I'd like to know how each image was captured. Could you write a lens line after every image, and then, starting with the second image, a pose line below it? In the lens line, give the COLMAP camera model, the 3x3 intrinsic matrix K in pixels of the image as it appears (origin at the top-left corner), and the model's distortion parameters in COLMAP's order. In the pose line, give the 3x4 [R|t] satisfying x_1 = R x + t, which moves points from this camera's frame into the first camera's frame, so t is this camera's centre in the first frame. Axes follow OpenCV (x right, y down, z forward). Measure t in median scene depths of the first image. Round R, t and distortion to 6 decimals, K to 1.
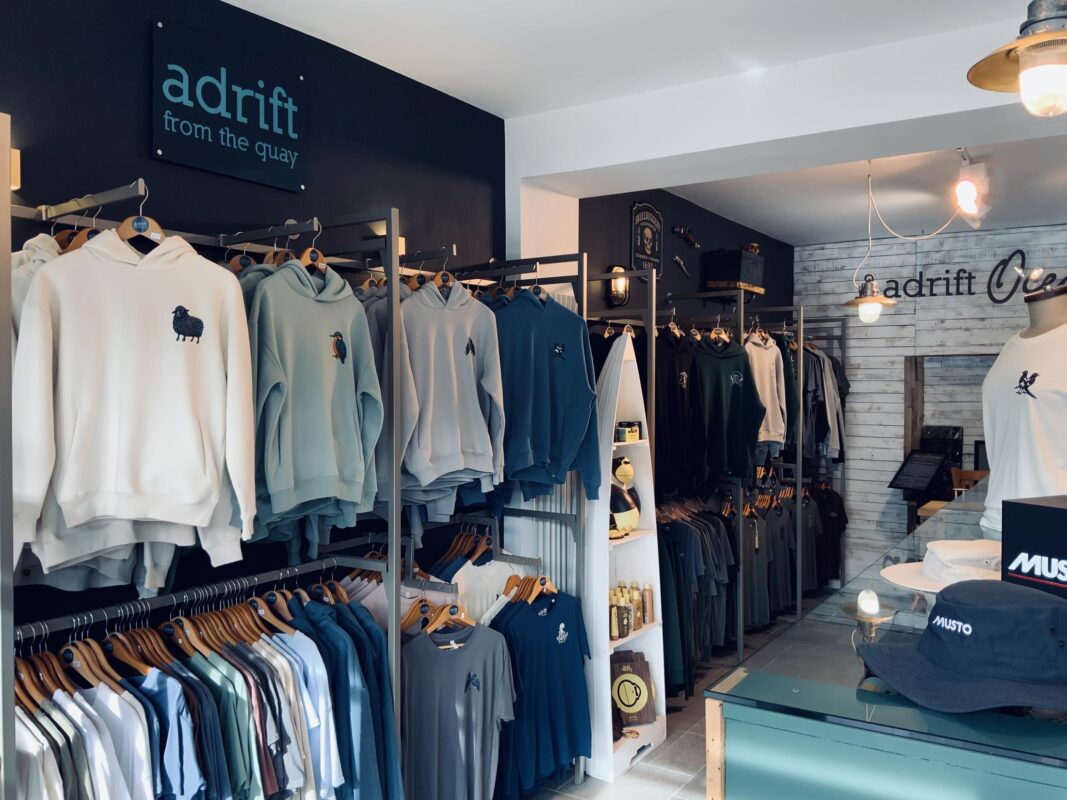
lens RADIAL K [[898.9, 0, 533.3], [0, 898.9, 400.2], [0, 0, 1]] dist [0.073389, -0.084549]
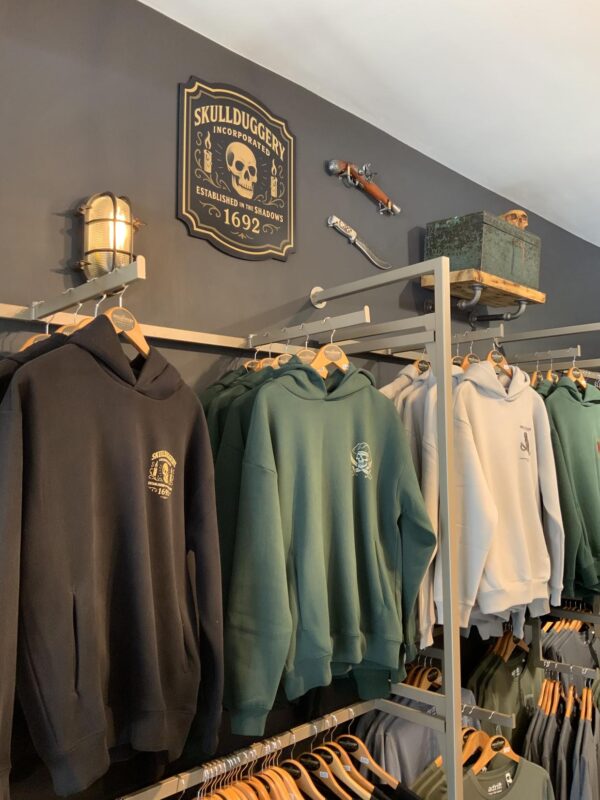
lens RADIAL K [[673.9, 0, 299.9], [0, 673.9, 411.4], [0, 0, 1]] dist [0.073389, -0.084549]
pose [[0.977963, -0.015106, -0.208233, 0.178489], [-0.001624, 0.996799, -0.079937, -0.016460], [0.208774, 0.078513, 0.974807, 0.518556]]
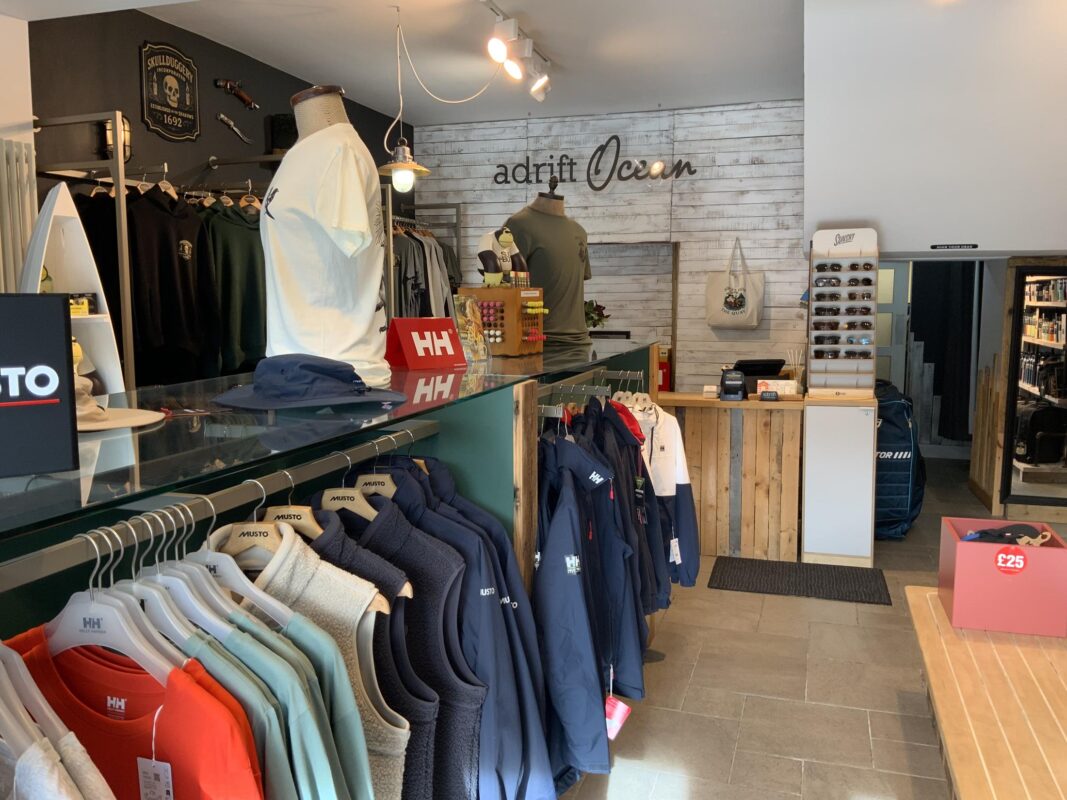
lens RADIAL K [[898.9, 0, 509.3], [0, 898.9, 401.7], [0, 0, 1]] dist [0.073389, -0.084549]
pose [[0.972890, -0.024196, 0.230001, 0.181140], [0.002039, 0.995371, 0.096088, 0.026947], [-0.231261, -0.093014, 0.968435, 0.046376]]
